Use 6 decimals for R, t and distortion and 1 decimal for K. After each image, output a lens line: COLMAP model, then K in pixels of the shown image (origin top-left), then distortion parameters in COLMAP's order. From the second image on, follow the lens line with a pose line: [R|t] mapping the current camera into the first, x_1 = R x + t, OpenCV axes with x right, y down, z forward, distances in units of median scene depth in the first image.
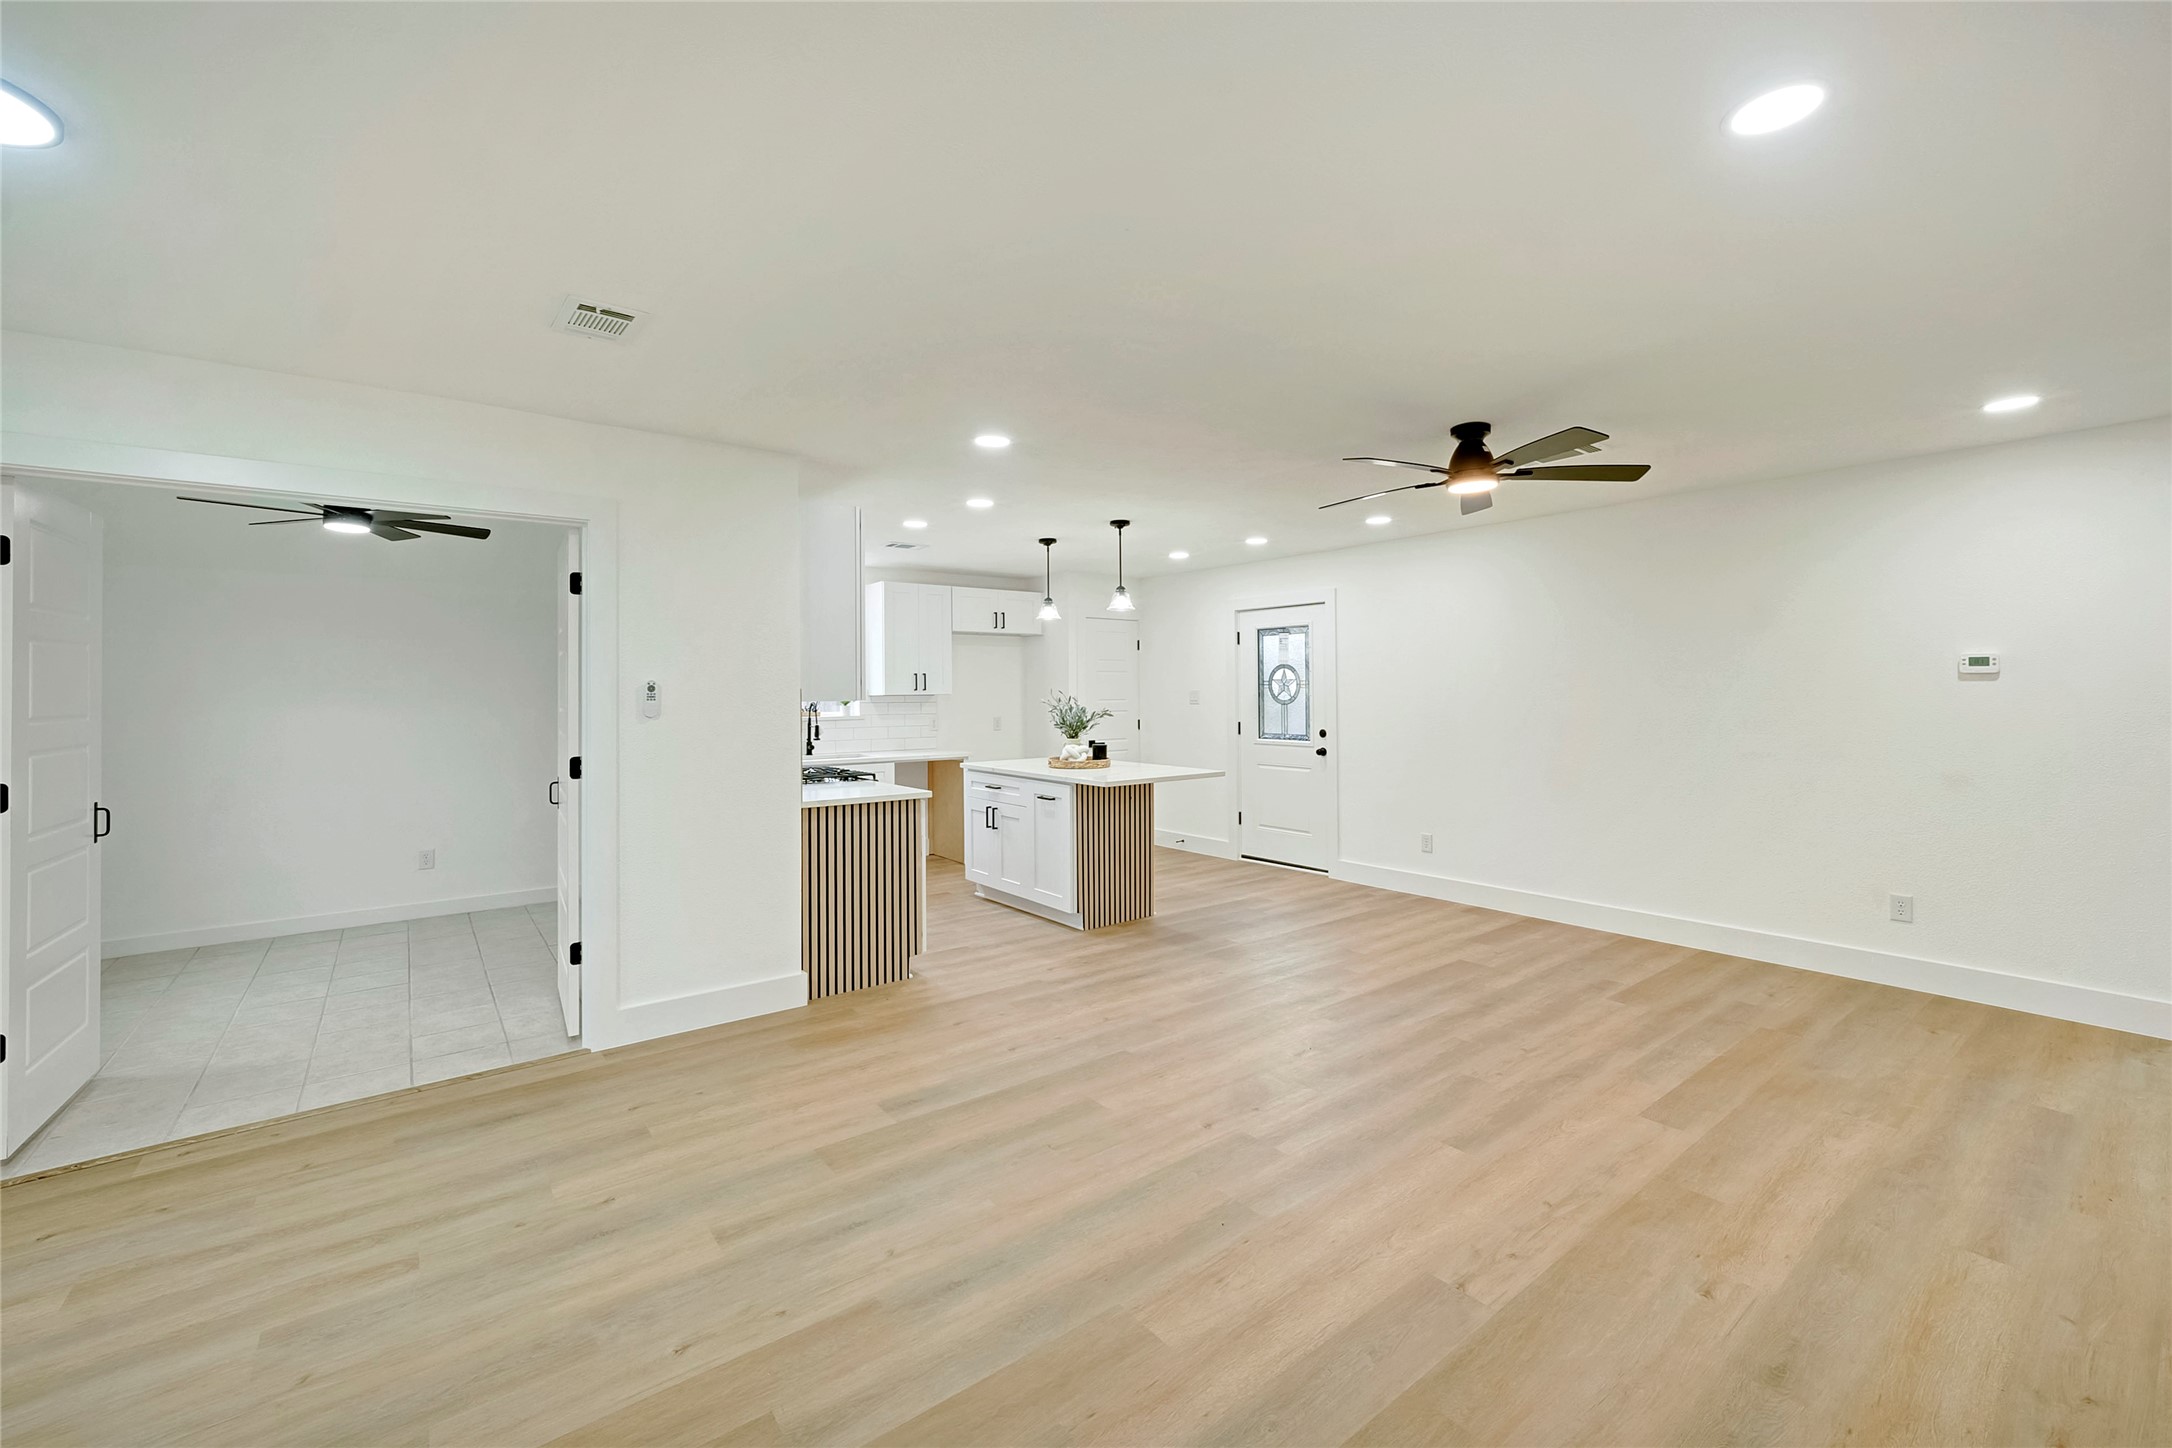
lens RADIAL K [[877.7, 0, 1088.1], [0, 877.7, 689.1], [0, 0, 1]] dist [-0.000193, 0.000200]
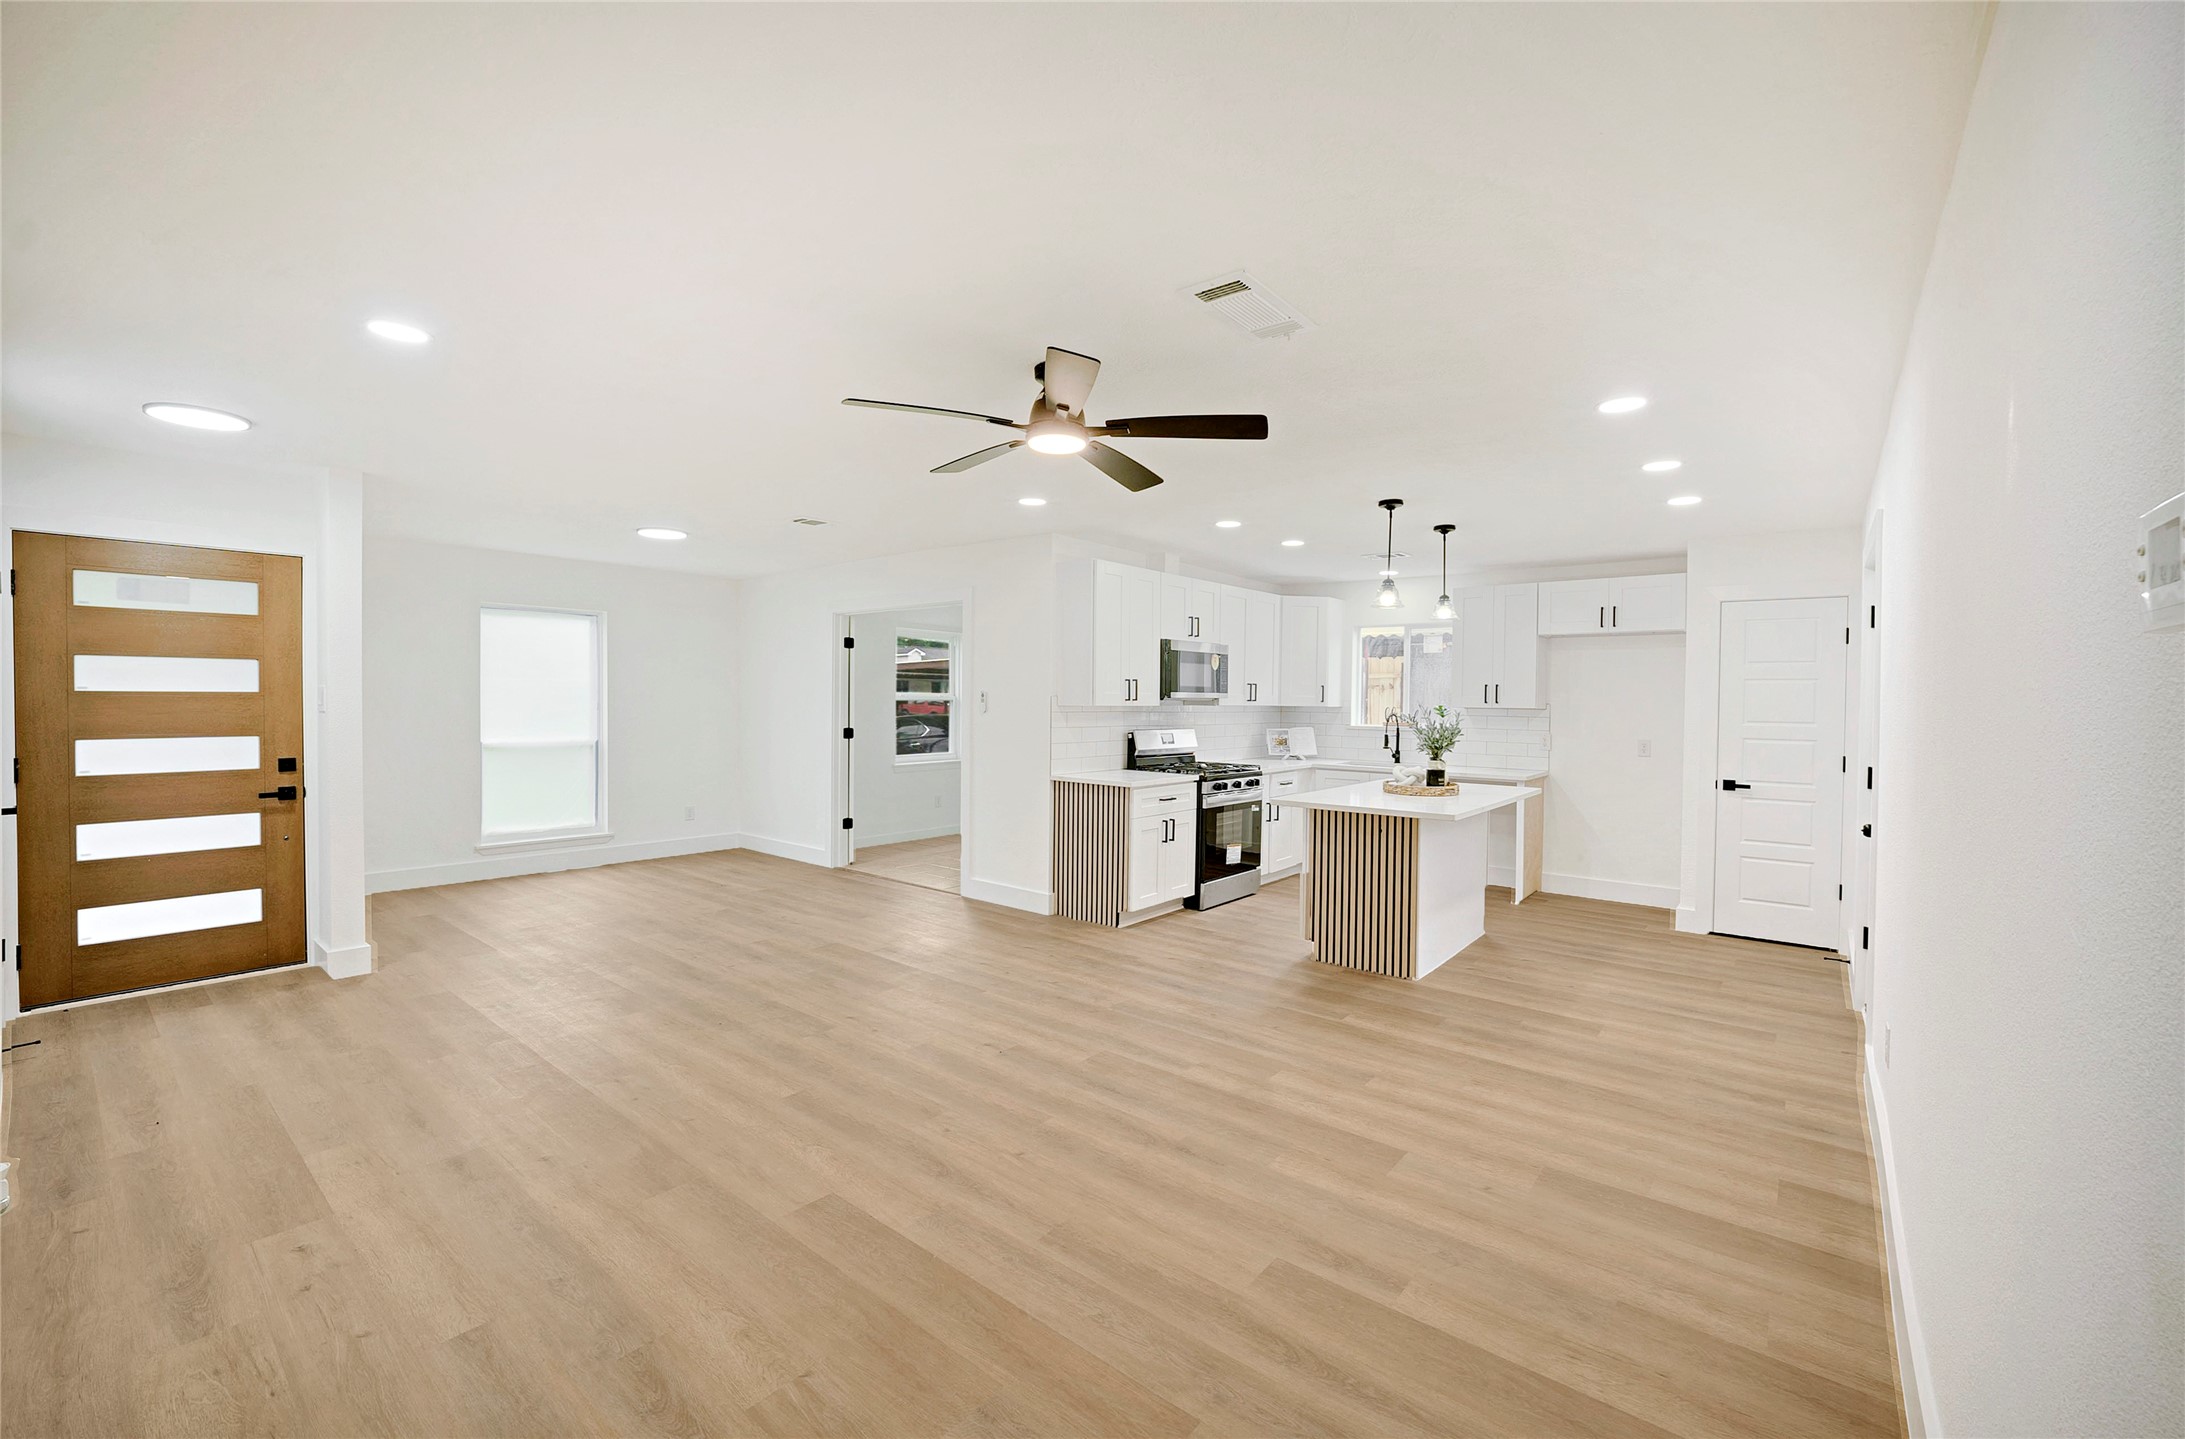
lens RADIAL K [[866.7, 0, 1143.3], [0, 866.7, 720.4], [0, 0, 1]] dist [-0.015357, -0.000161]
pose [[0.258070, 0.028633, -0.965702, 1.096816], [-0.010169, 0.999586, 0.026920, -0.002608], [0.966073, 0.002873, 0.258254, 0.781831]]
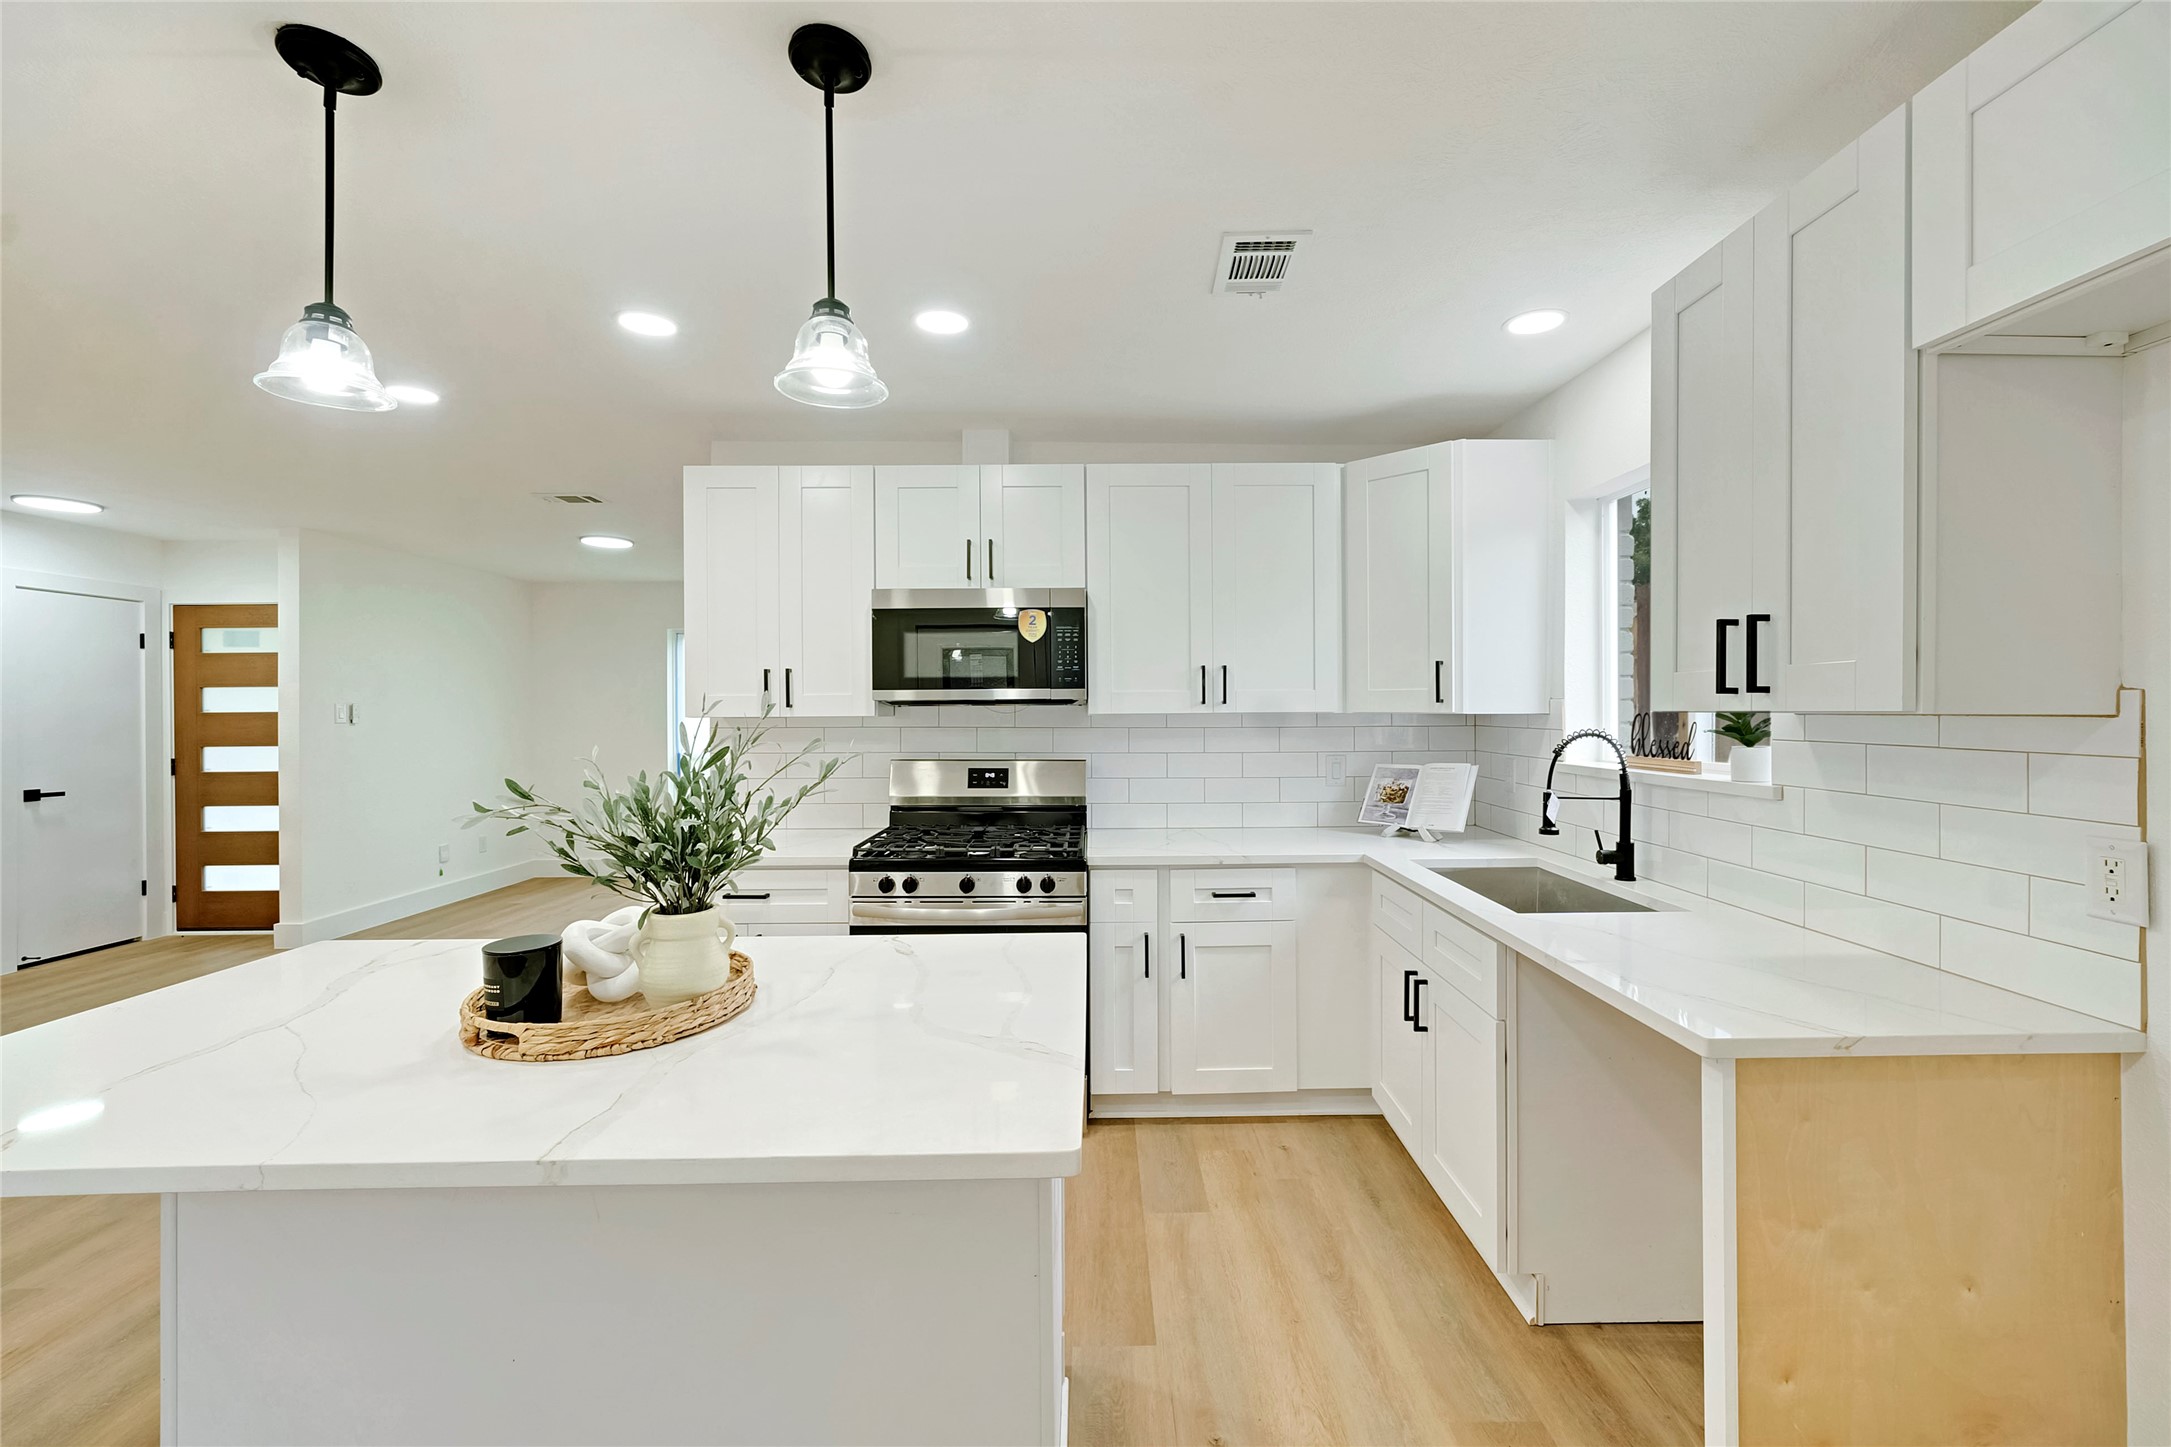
lens RADIAL K [[870.1, 0, 1125.8], [0, 870.1, 712.3], [0, 0, 1]] dist [-0.012196, -0.000004]
pose [[-0.577772, 0.010355, -0.816133, 0.151270], [0.008744, 0.999941, 0.006497, 0.005732], [0.816151, -0.003382, -0.577828, 1.868311]]
